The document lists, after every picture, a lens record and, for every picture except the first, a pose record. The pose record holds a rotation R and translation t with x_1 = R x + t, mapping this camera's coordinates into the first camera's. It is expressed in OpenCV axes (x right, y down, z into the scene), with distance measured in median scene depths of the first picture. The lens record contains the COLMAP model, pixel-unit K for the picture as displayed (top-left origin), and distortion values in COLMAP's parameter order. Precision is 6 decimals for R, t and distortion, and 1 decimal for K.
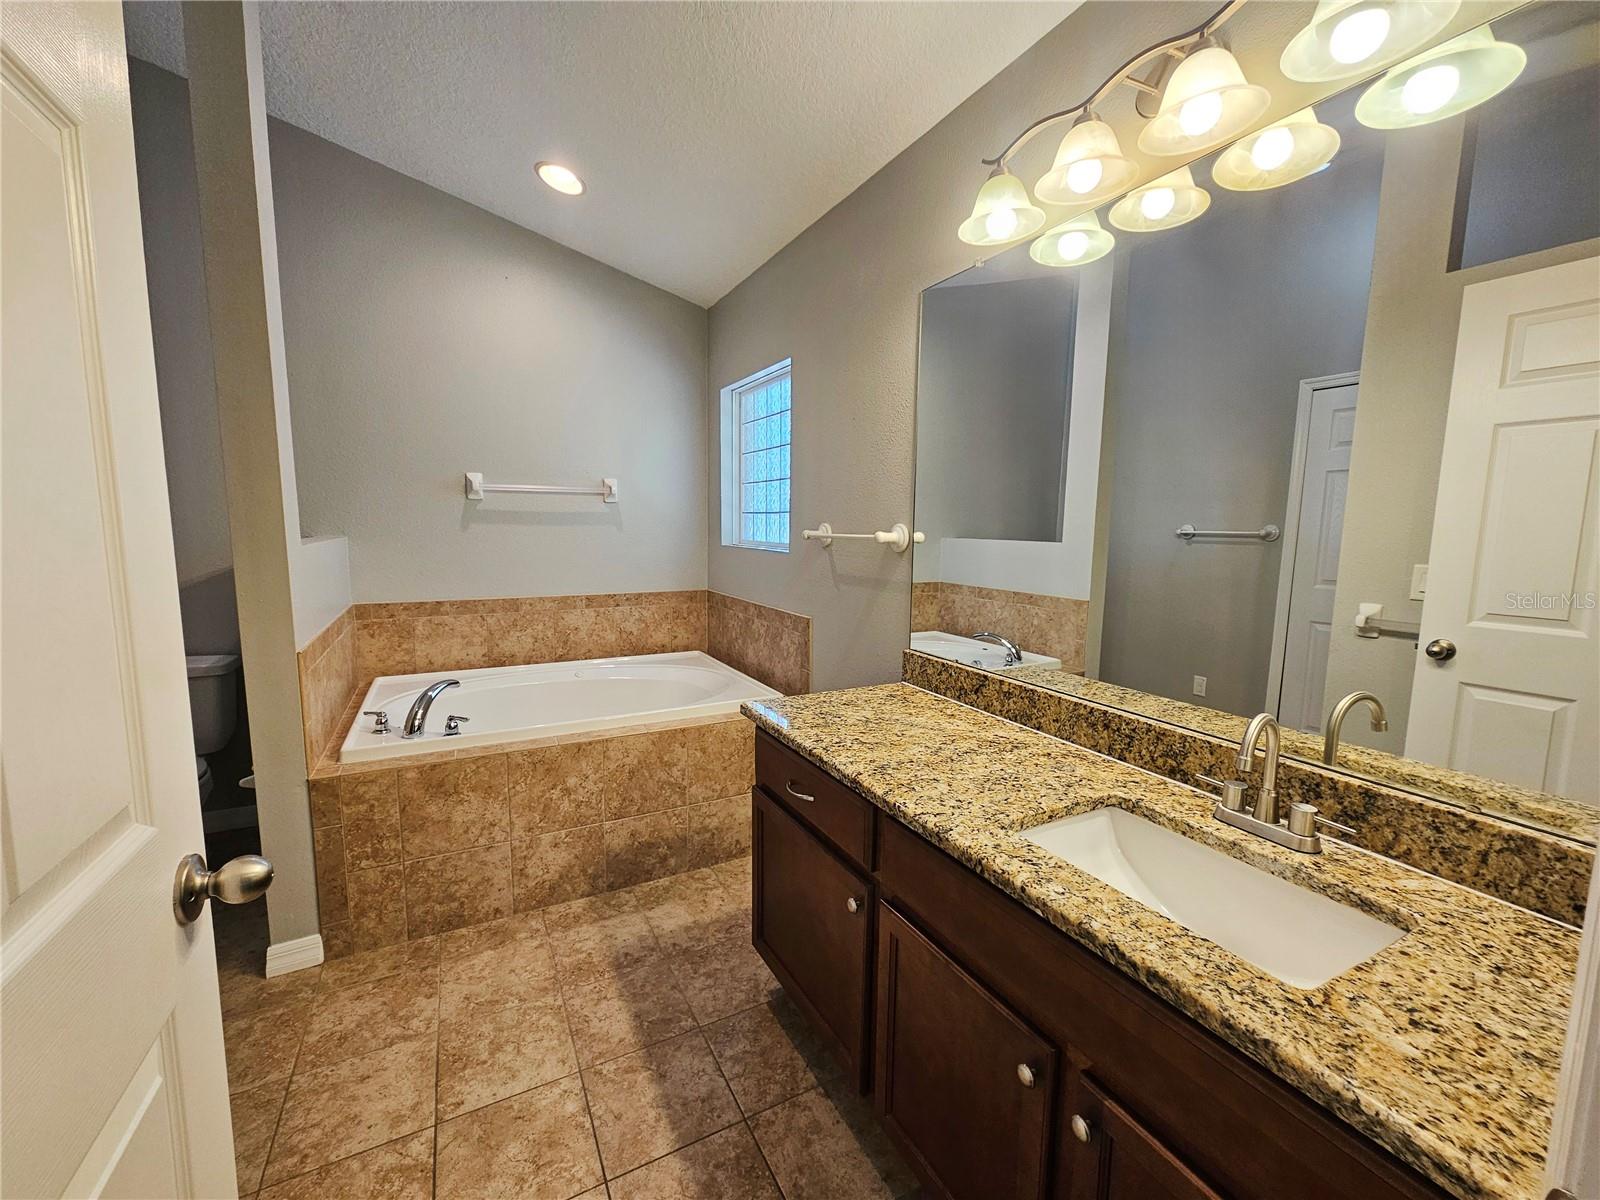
lens RADIAL K [[664.6, 0, 805.0], [0, 664.6, 600.1], [0, 0, 1]] dist [-0.003393, 0.003489]
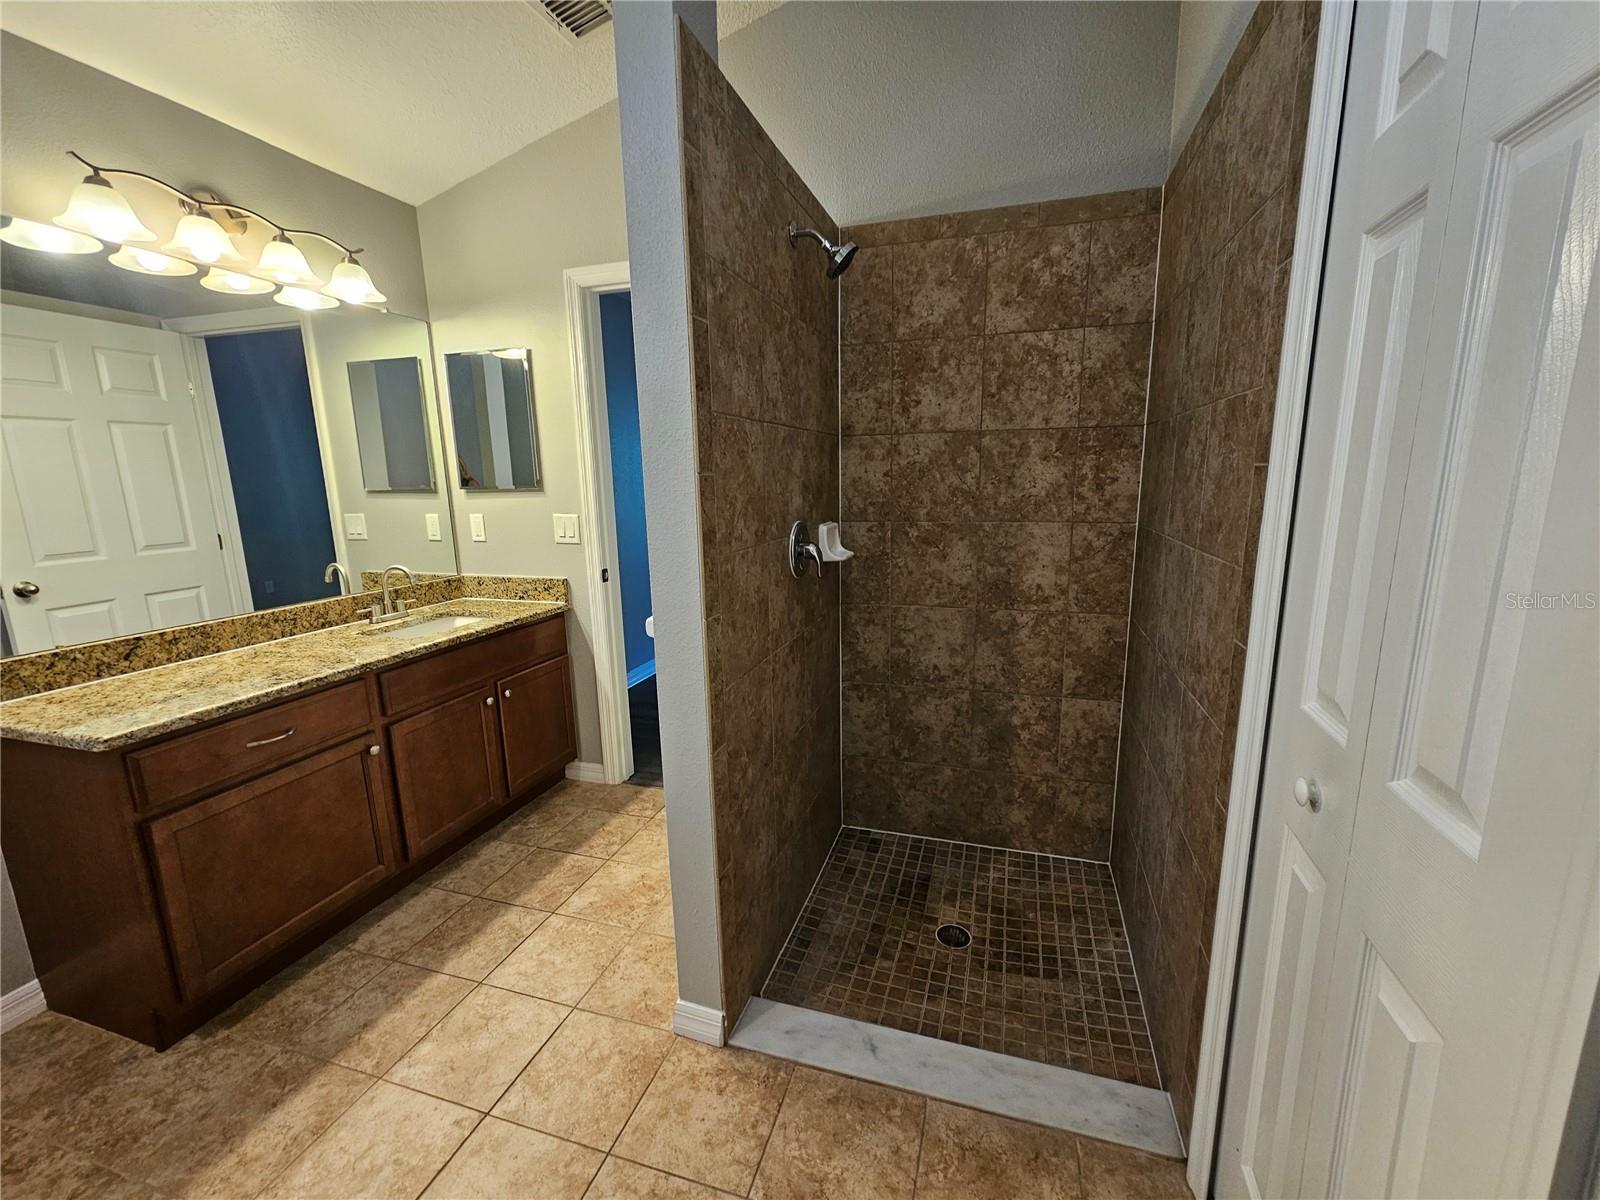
lens RADIAL K [[664.6, 0, 803.1], [0, 664.6, 602.9], [0, 0, 1]] dist [-0.003393, 0.003489]
pose [[-0.696877, -0.131170, 0.705093, -1.276406], [0.098846, 0.956184, 0.275576, -0.133397], [-0.710346, 0.261738, -0.653377, 0.964973]]
